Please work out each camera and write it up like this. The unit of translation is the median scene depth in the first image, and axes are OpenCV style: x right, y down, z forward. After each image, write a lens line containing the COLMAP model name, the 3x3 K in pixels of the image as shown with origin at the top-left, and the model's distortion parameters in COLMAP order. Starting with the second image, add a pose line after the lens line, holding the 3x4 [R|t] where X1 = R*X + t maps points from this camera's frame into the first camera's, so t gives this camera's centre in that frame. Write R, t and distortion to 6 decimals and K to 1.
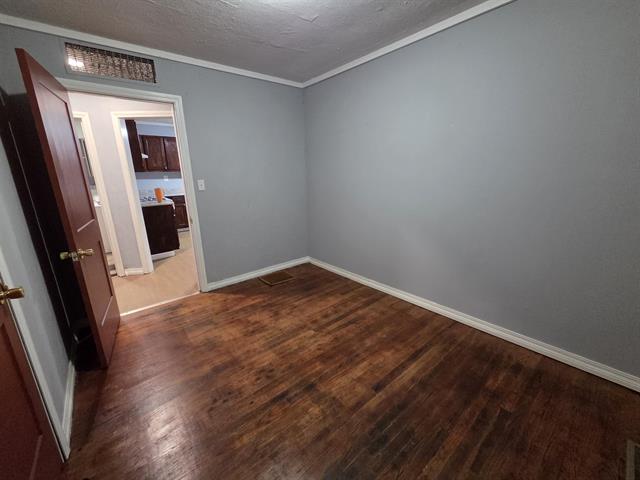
lens RADIAL K [[260.6, 0, 319.2], [0, 260.6, 238.6], [0, 0, 1]] dist [0.000120, 0.000411]
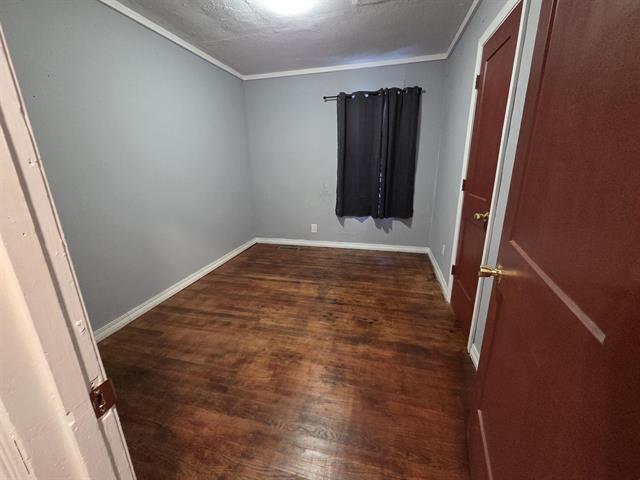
lens RADIAL K [[260.6, 0, 319.2], [0, 260.6, 238.6], [0, 0, 1]] dist [0.000120, 0.000411]
pose [[-0.585415, -0.190004, 0.788155, -0.849385], [0.235301, 0.890485, 0.389448, -0.233976], [-0.775837, 0.413442, -0.476595, 1.167230]]
